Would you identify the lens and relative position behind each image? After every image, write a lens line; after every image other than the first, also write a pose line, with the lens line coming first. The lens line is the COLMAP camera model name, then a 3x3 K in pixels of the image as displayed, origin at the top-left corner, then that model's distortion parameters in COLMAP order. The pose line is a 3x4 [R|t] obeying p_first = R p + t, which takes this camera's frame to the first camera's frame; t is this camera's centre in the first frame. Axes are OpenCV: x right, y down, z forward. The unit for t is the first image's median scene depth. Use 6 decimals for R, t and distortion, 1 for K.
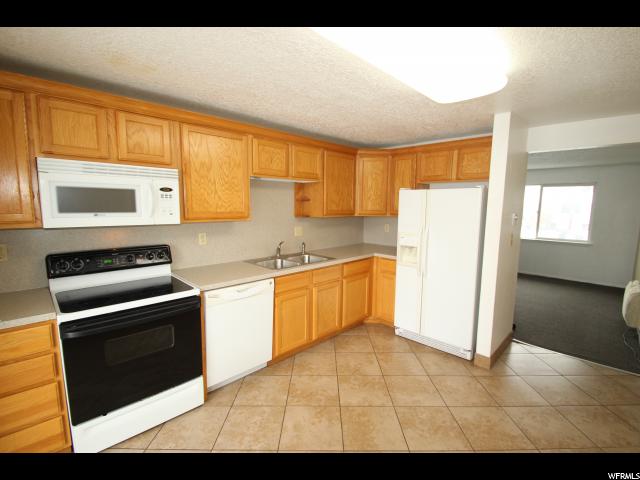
lens RADIAL K [[298.0, 0, 313.6], [0, 298.0, 240.6], [0, 0, 1]] dist [0.021266, -0.022315]
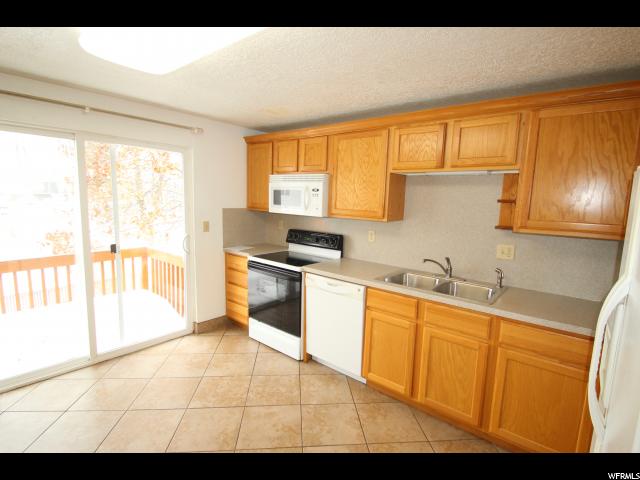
lens RADIAL K [[298.0, 0, 313.6], [0, 298.0, 240.6], [0, 0, 1]] dist [0.021266, -0.022315]
pose [[0.128232, 0.130870, -0.983072, 0.712301], [-0.160330, 0.980952, 0.109674, -0.081830], [0.978699, 0.143552, 0.146772, 0.718205]]
